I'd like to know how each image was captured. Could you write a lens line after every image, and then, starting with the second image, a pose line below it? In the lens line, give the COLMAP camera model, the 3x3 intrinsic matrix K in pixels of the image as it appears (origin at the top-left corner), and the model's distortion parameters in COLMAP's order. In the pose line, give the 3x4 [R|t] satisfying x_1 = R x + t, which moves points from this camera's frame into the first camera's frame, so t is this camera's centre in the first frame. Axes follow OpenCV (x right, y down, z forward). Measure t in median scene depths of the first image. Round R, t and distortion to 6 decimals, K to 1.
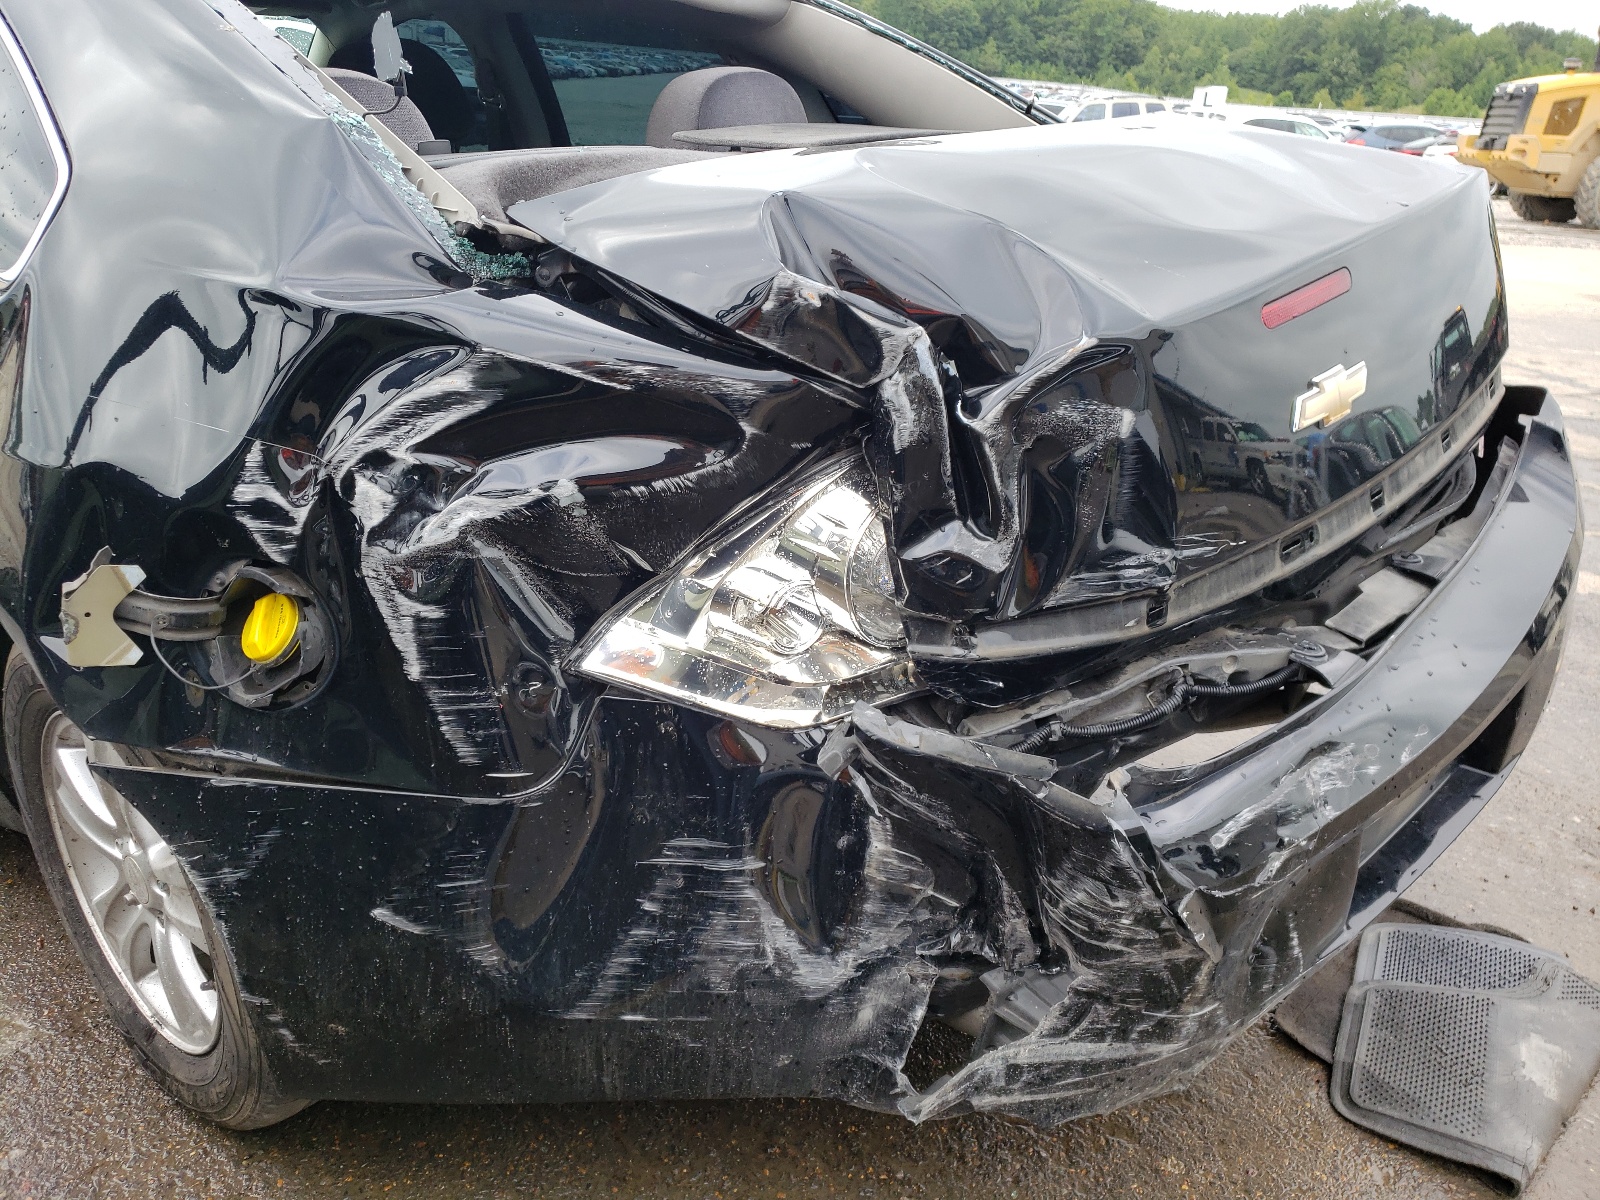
lens RADIAL K [[1195.4, 0, 800.0], [0, 1195.4, 600.0], [0, 0, 1]] dist [0.109487, -0.164196]
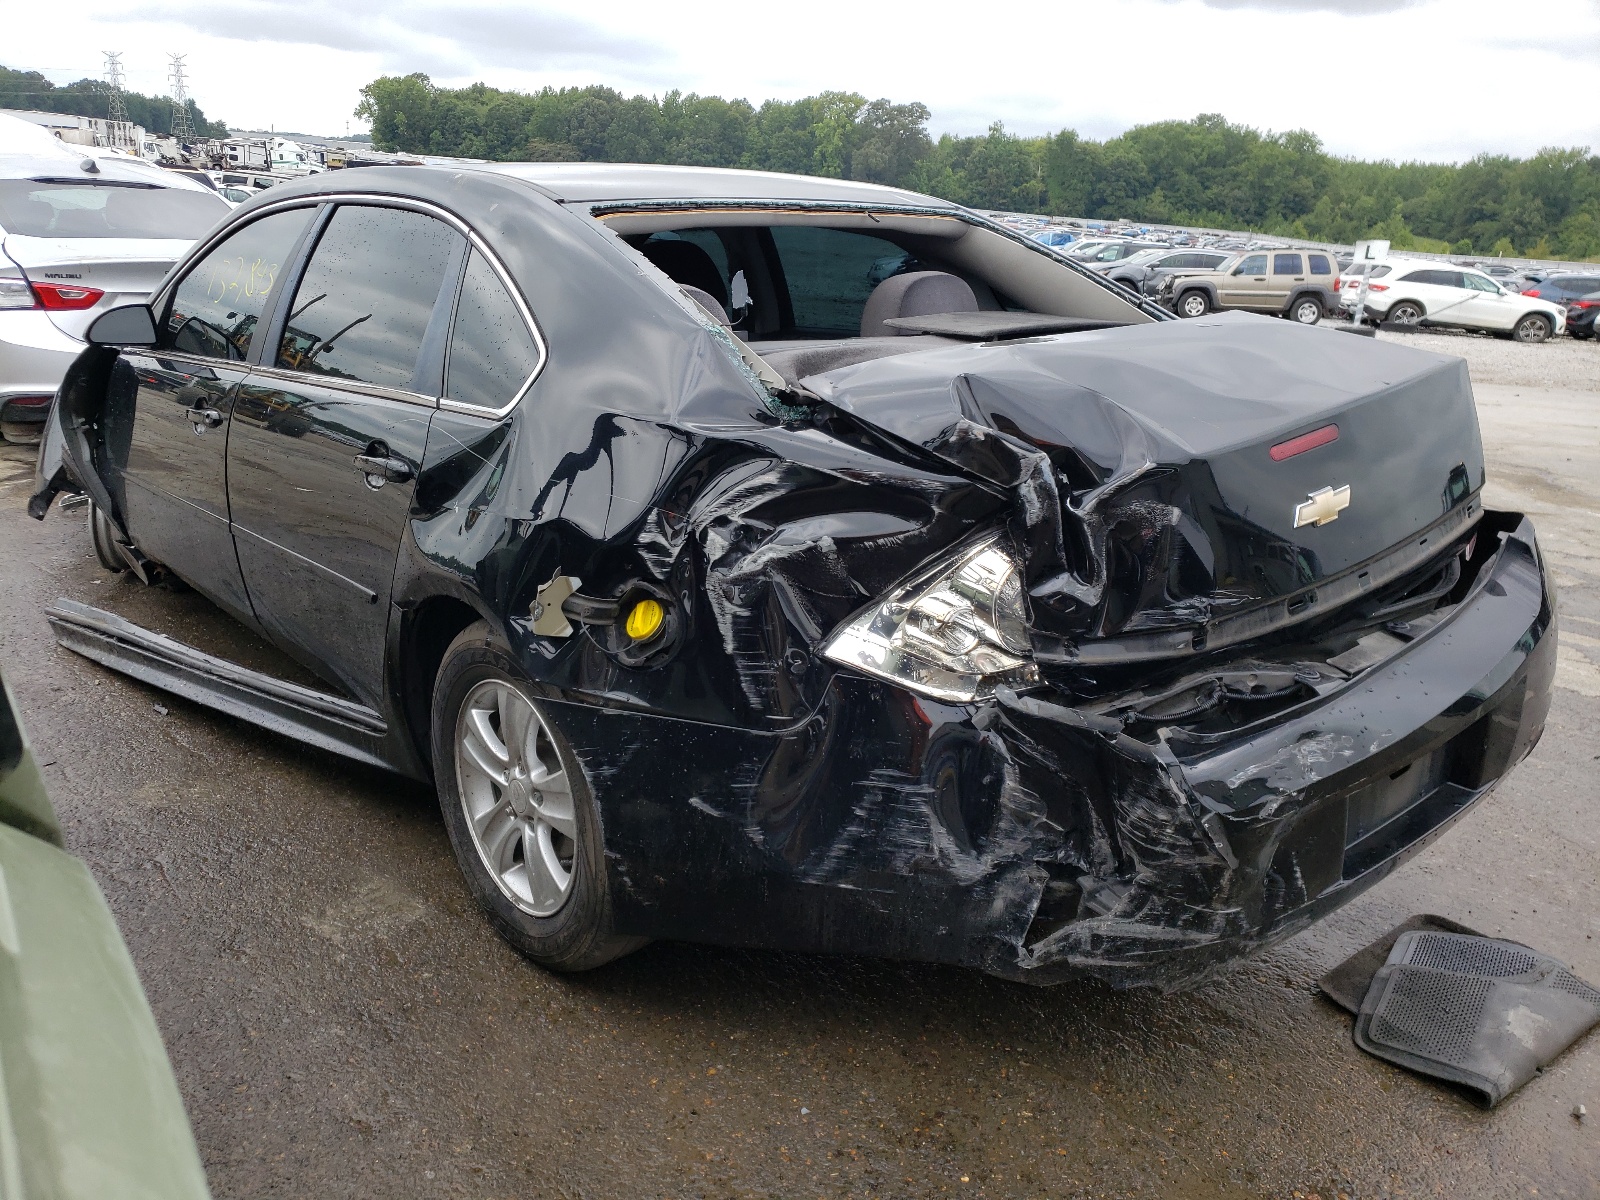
lens RADIAL K [[1202.4, 0, 794.3], [0, 1202.4, 554.6], [0, 0, 1]] dist [0.046327, -0.098888]
pose [[0.990493, 0.037640, -0.132314, -0.015163], [-0.055773, 0.989120, -0.136130, 0.142829], [0.125750, 0.142215, 0.981815, -0.596034]]
